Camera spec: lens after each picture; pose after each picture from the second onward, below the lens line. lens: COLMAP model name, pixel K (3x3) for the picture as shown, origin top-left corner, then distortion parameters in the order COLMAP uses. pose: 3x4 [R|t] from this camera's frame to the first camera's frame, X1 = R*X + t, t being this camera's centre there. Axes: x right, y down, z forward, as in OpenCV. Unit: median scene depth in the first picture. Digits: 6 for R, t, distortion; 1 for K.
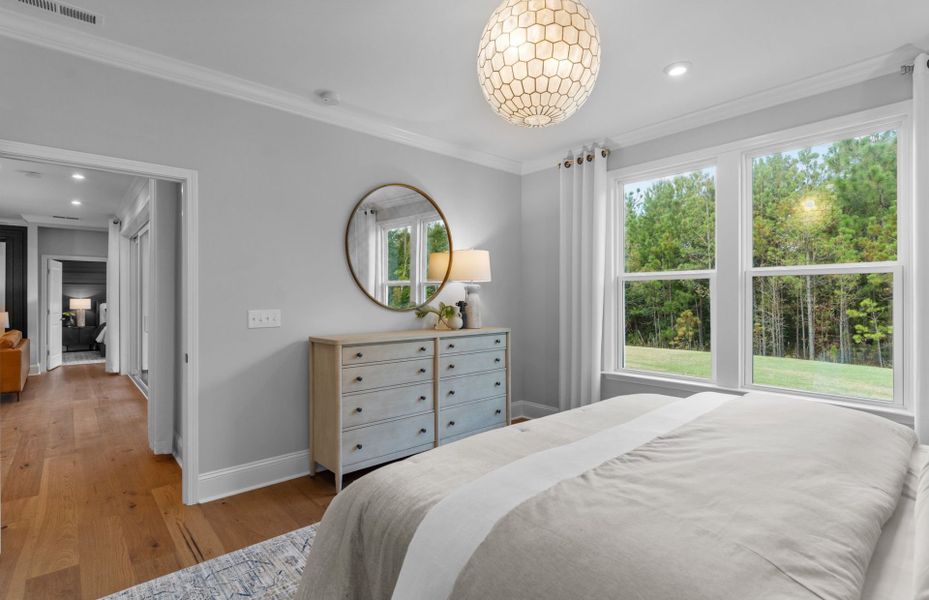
lens RADIAL K [[445.3, 0, 461.0], [0, 445.3, 299.3], [0, 0, 1]] dist [0.001699, 0.000101]
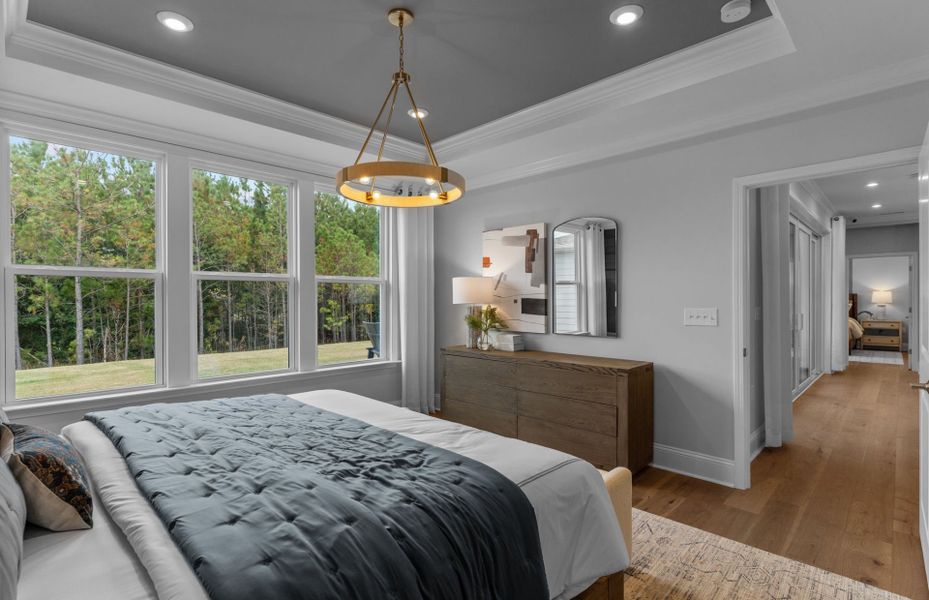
lens RADIAL K [[445.3, 0, 461.0], [0, 445.3, 299.3], [0, 0, 1]] dist [0.001699, 0.000101]
pose [[-0.065464, 0.001003, 0.997854, -0.610536], [0.012001, 0.999928, -0.000218, 0.002648], [-0.997783, 0.011961, -0.065472, 0.653999]]
